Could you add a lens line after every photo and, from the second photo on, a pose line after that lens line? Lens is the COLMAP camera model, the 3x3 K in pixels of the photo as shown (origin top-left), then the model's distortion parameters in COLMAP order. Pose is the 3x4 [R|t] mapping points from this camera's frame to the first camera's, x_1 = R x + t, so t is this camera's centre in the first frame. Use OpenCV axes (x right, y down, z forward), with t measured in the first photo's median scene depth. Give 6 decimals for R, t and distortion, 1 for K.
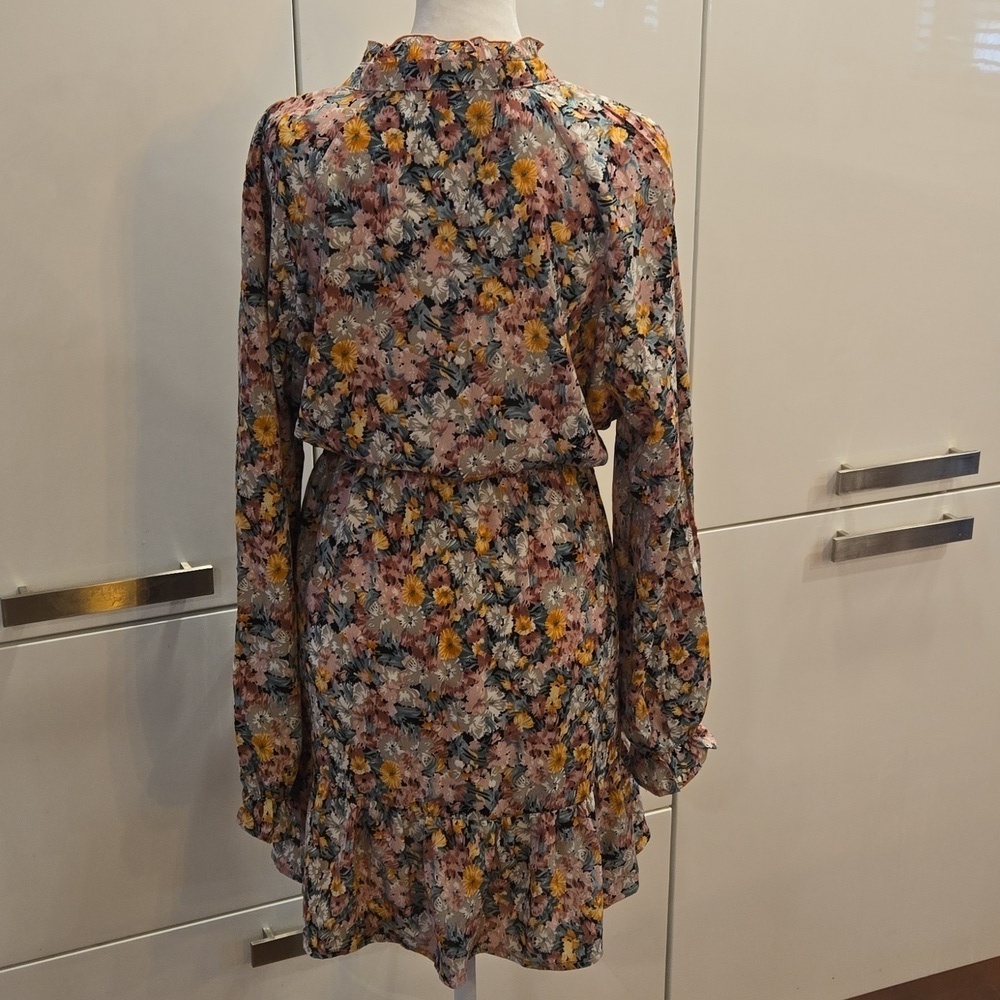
lens RADIAL K [[1536.2, 0, 498.7], [0, 1536.2, 505.7], [0, 0, 1]] dist [0.060306, 0.000000]
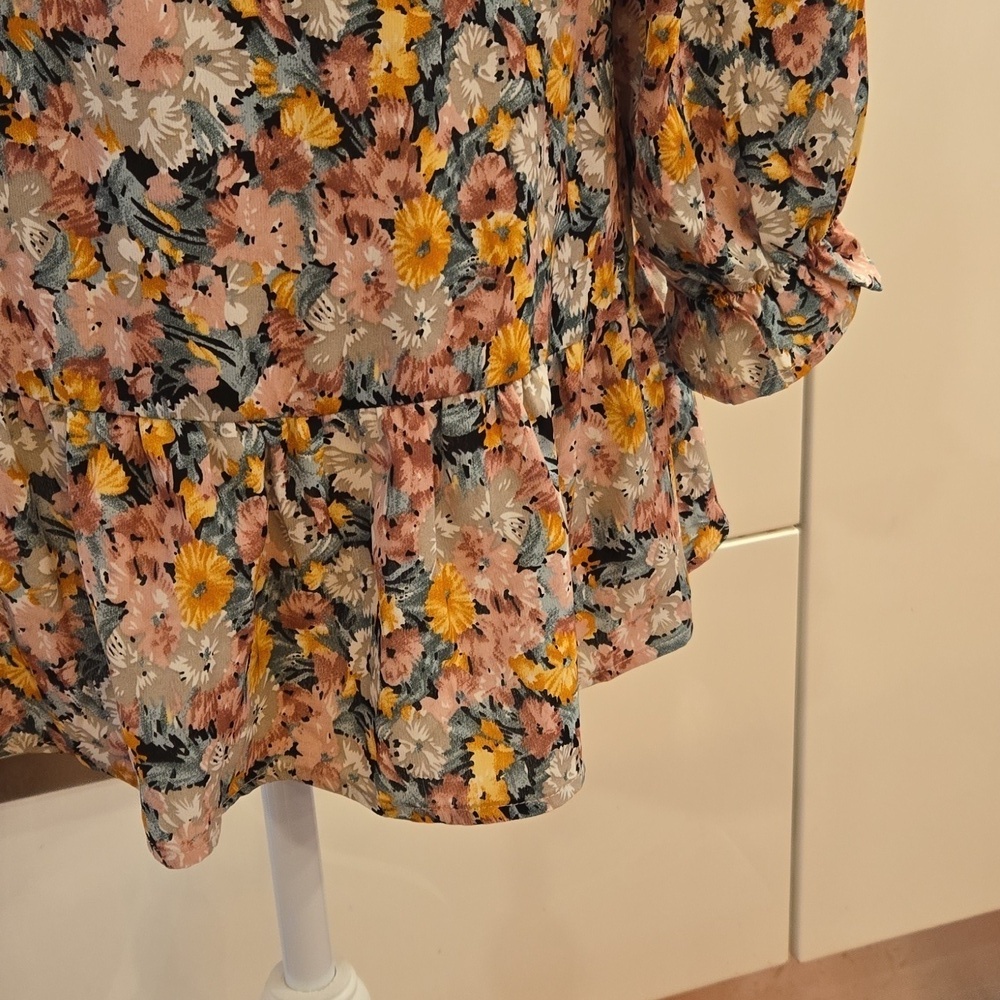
lens RADIAL K [[1536.2, 0, 502.3], [0, 1536.2, 498.8], [0, 0, 1]] dist [0.060306, 0.000000]
pose [[0.994174, -0.010828, -0.107244, 0.091740], [0.020114, 0.996102, 0.085889, 0.187572], [0.105896, -0.087545, 0.990516, 0.628759]]
